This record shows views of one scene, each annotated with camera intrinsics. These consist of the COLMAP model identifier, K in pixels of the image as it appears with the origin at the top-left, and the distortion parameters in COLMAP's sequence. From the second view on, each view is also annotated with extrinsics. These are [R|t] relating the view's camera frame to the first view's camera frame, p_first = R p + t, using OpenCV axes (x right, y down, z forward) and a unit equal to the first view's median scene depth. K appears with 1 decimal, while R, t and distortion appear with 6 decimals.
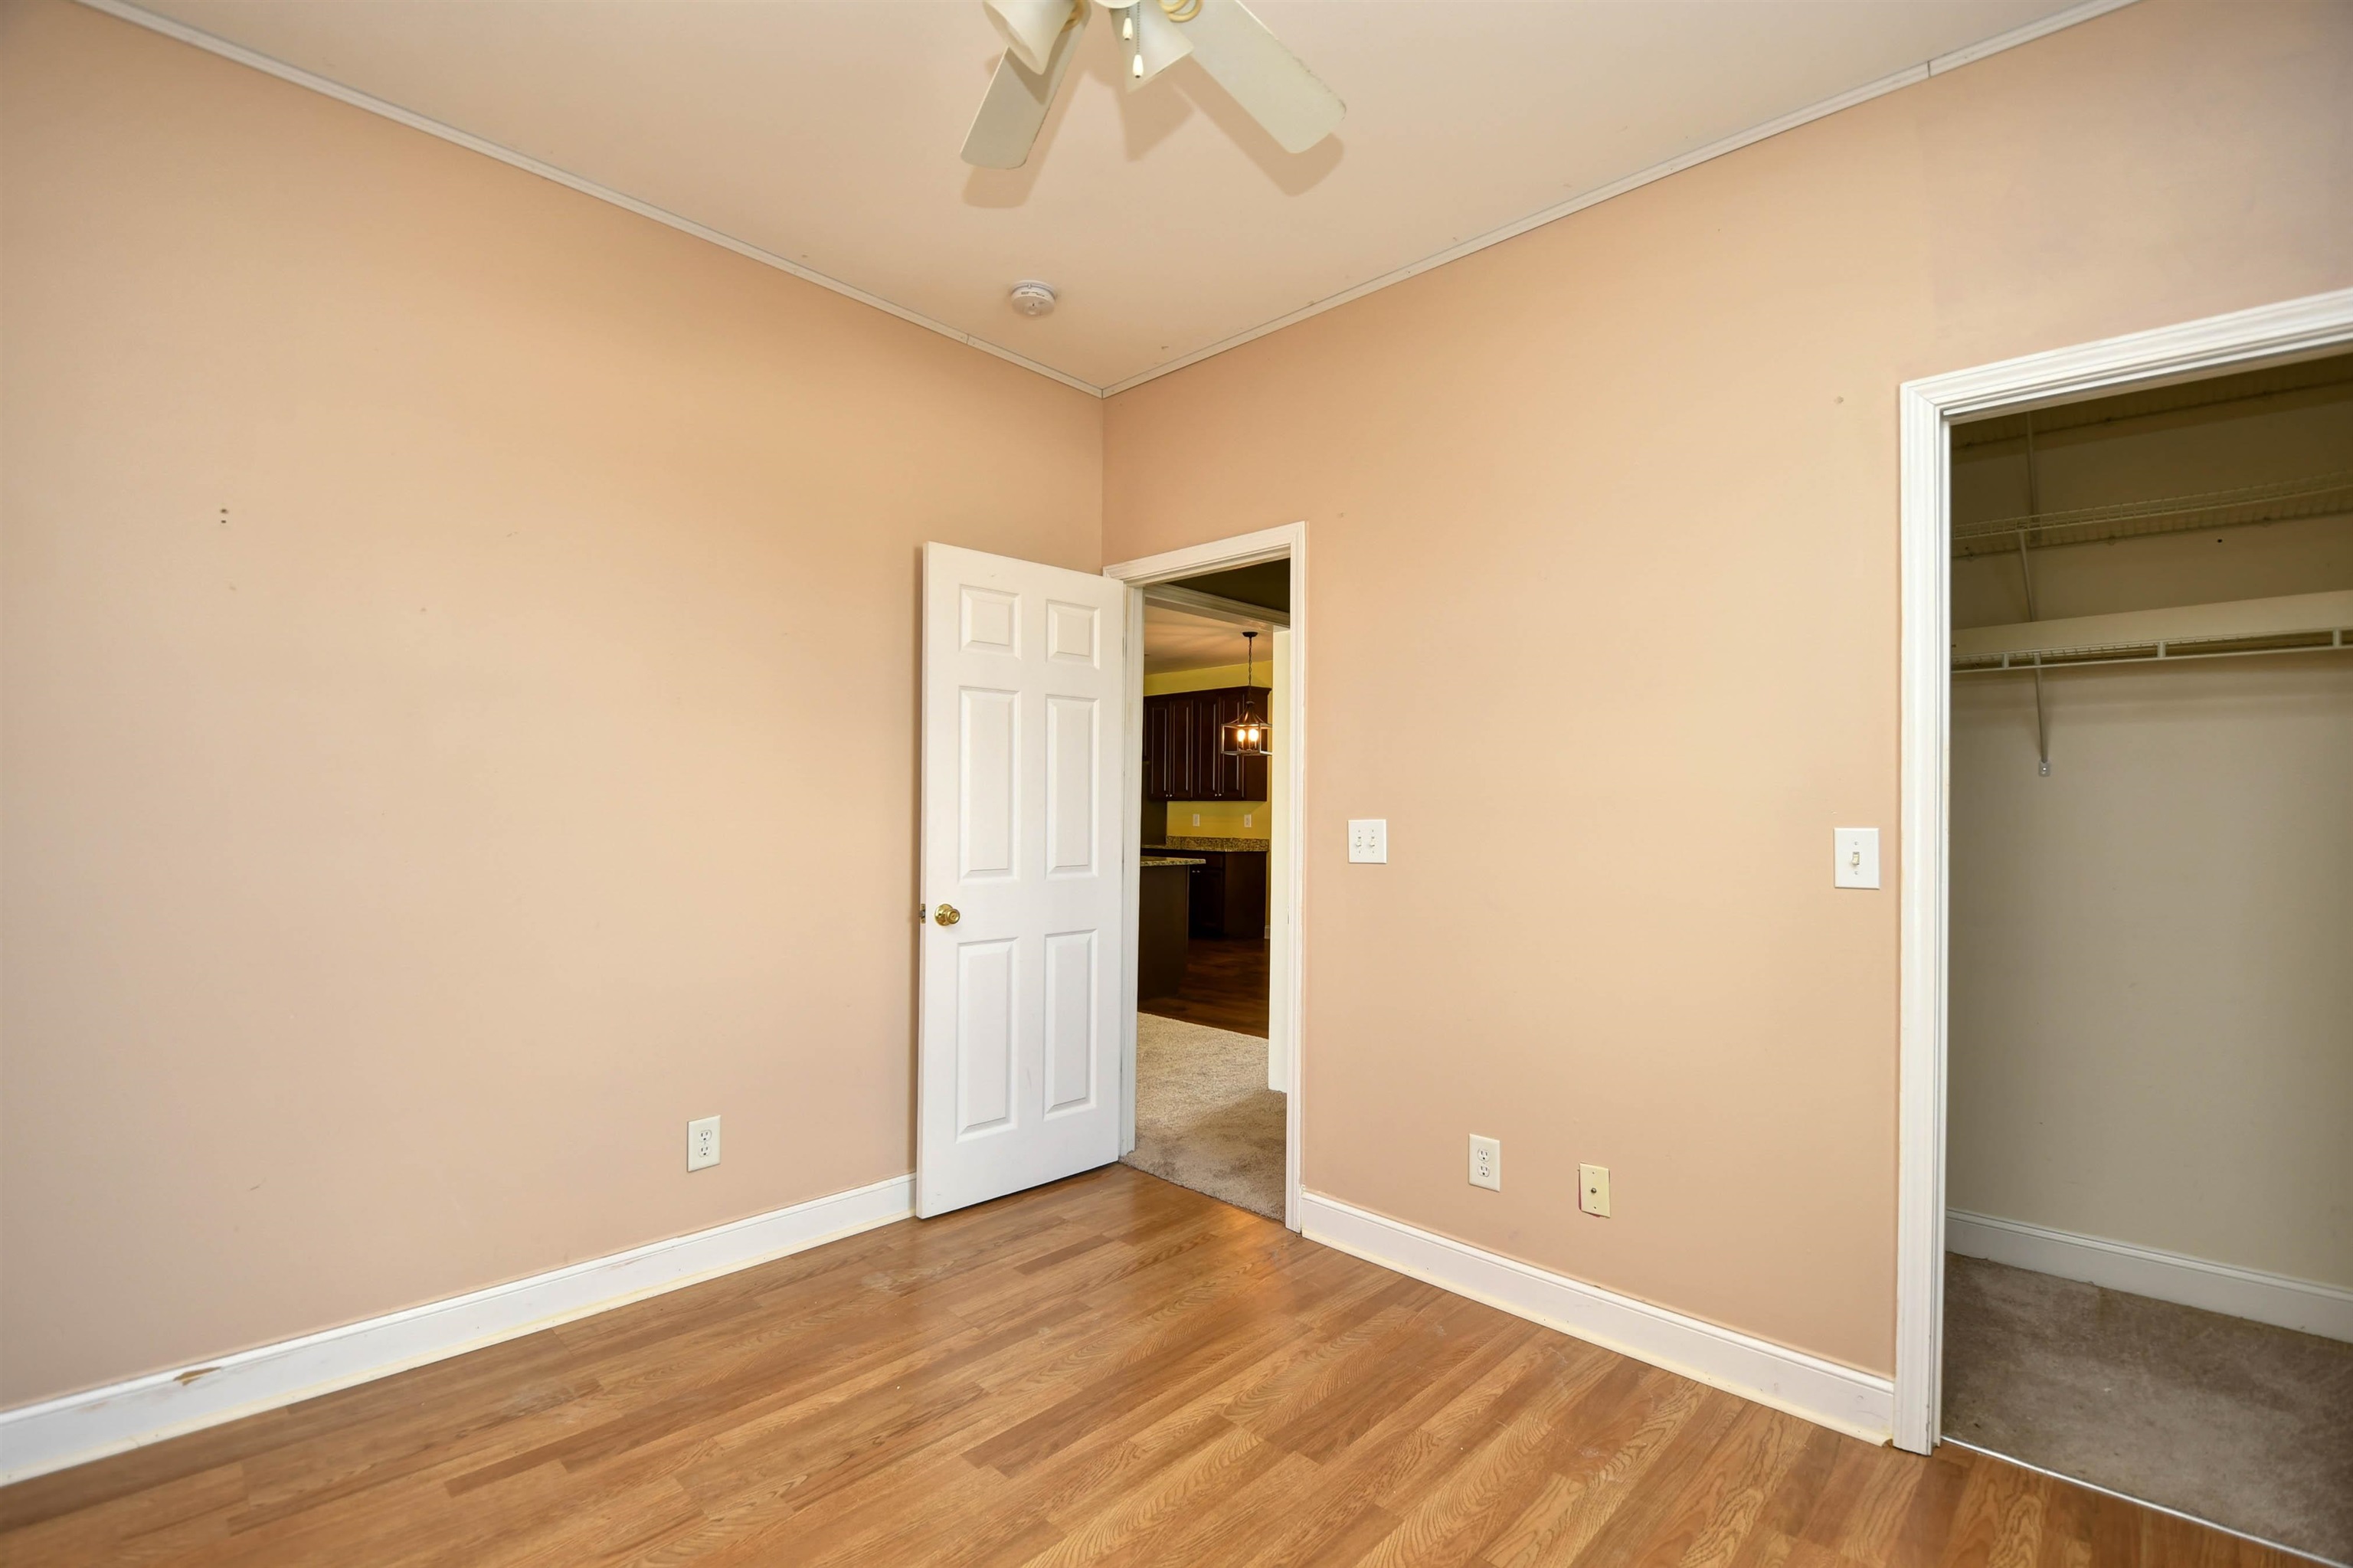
lens RADIAL K [[1030.7, 0, 1185.9], [0, 1030.7, 785.4], [0, 0, 1]] dist [0.014686, -0.023374]
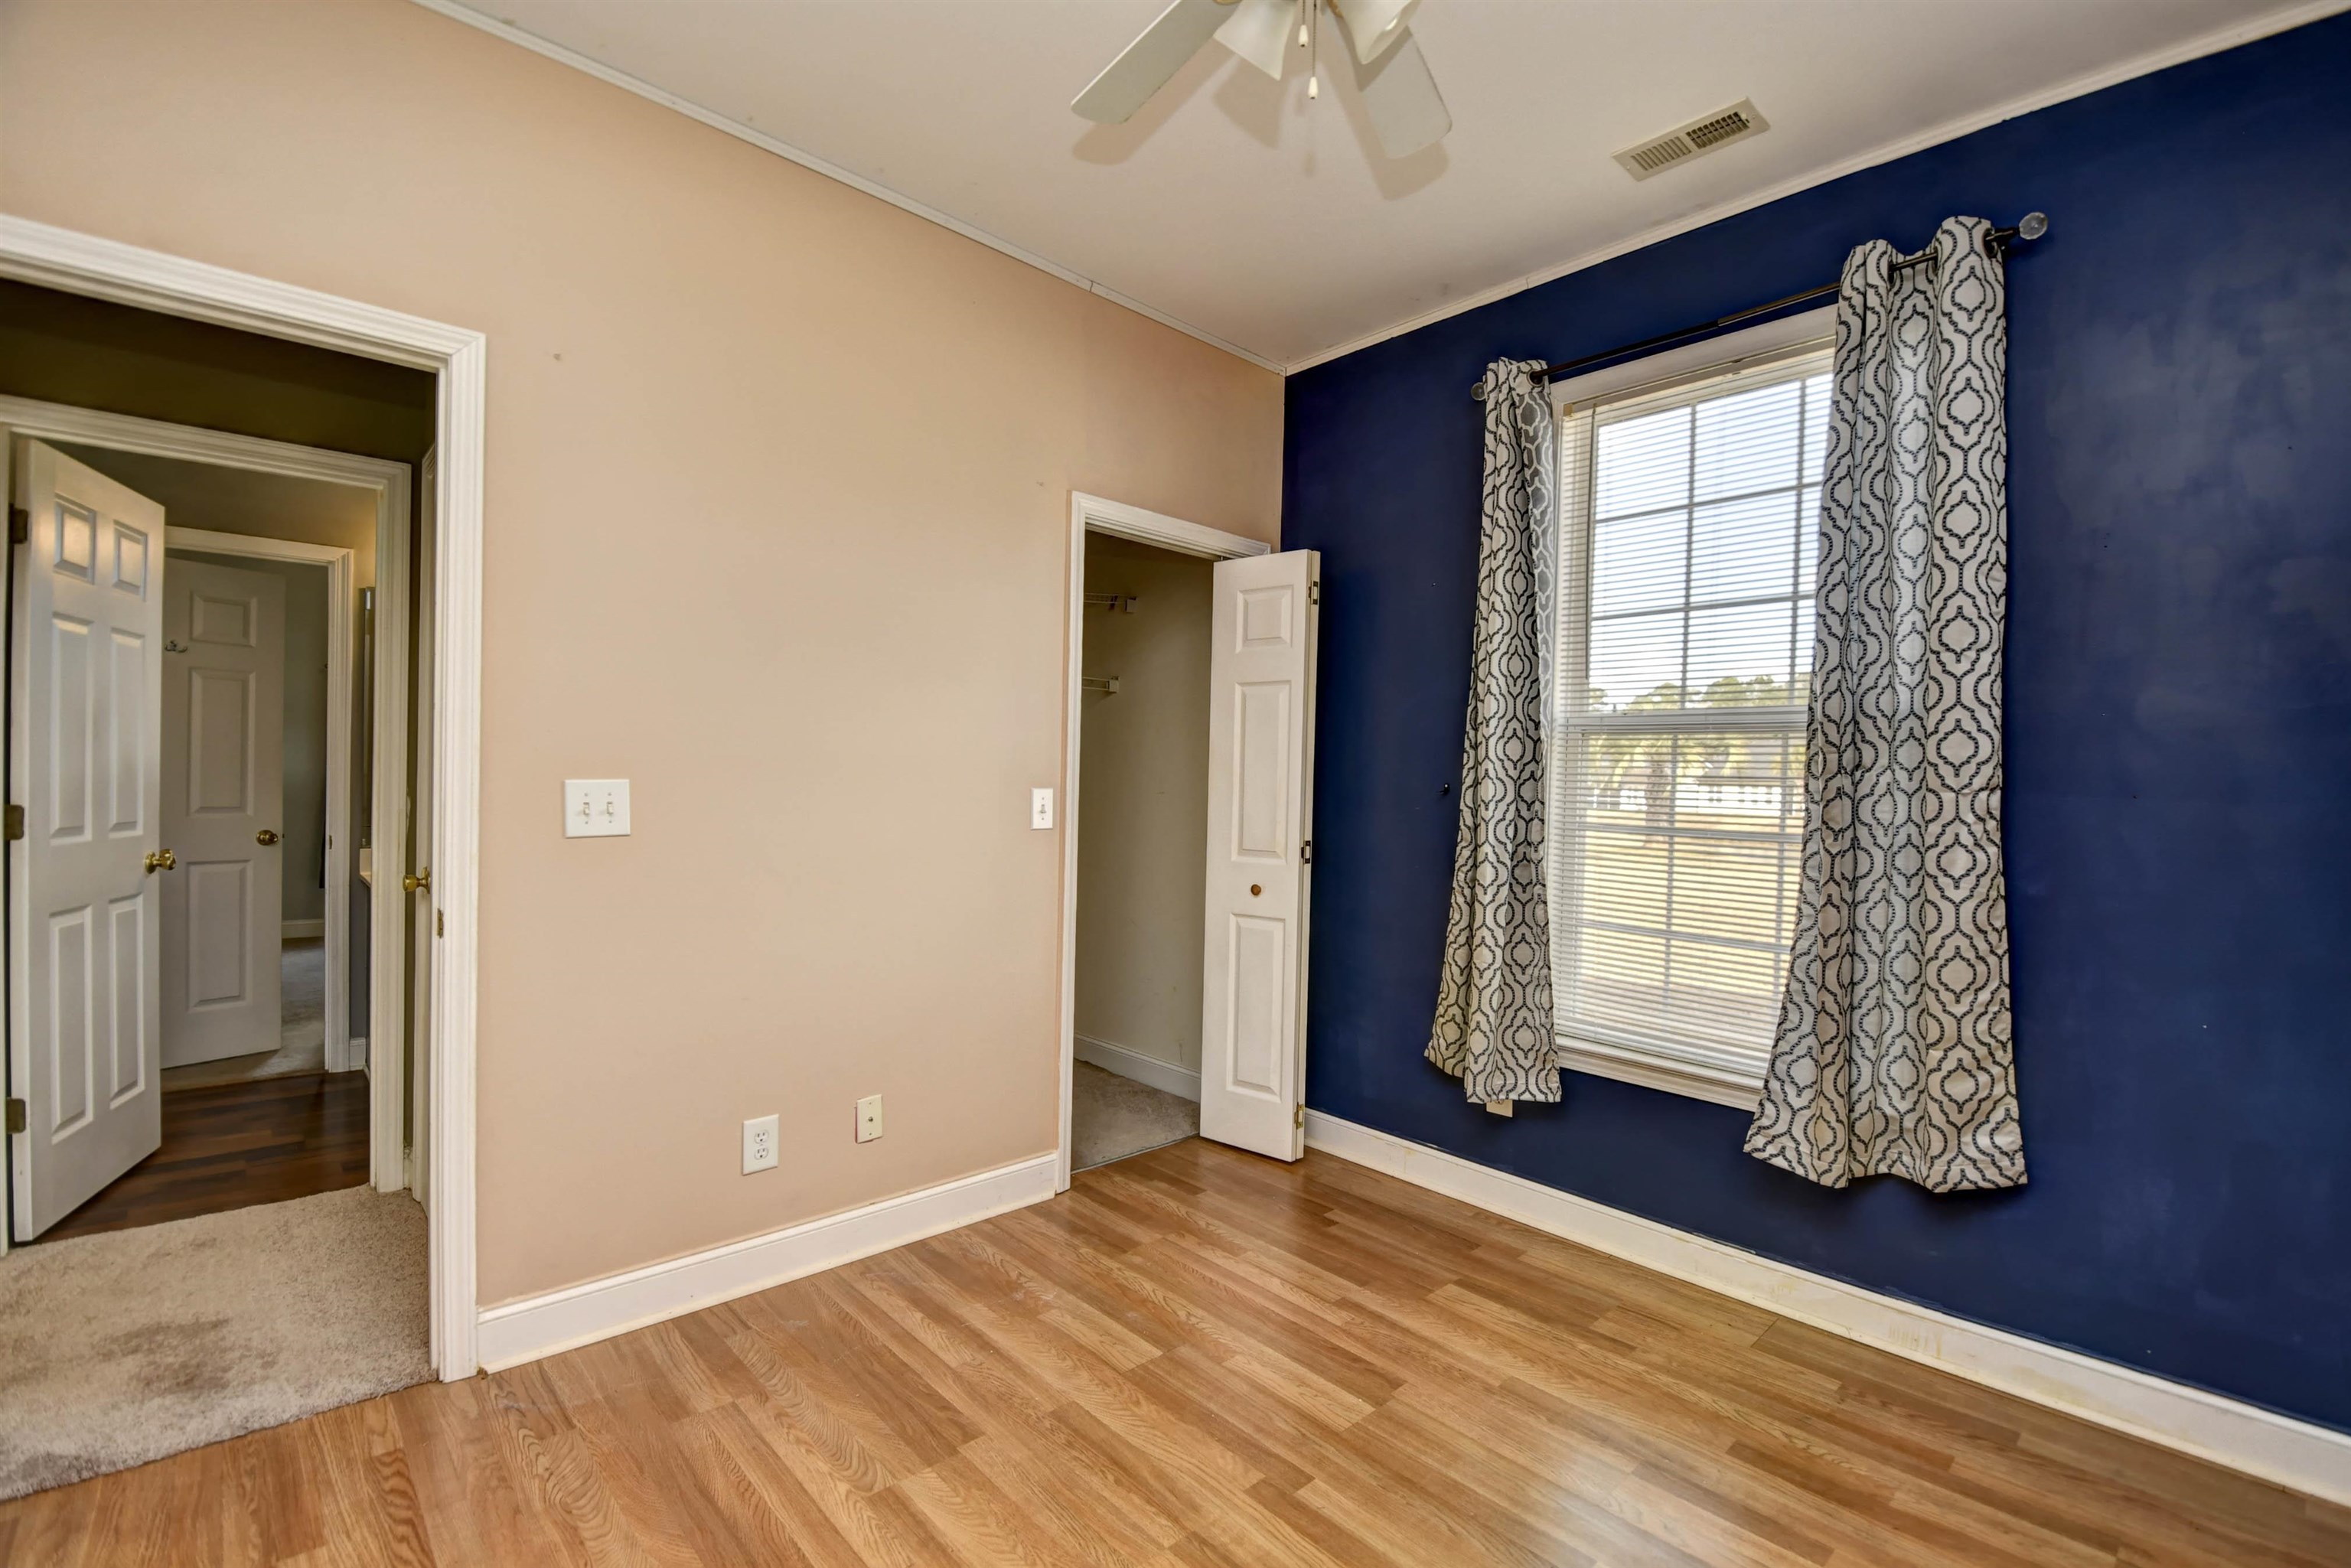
lens RADIAL K [[1029.8, 0, 1184.8], [0, 1029.8, 785.4], [0, 0, 1]] dist [0.014686, -0.023374]
pose [[0.050621, -0.013509, 0.998627, -0.755002], [-0.049564, 0.998642, 0.016022, 0.005181], [-0.997487, -0.050307, 0.049883, 0.703420]]
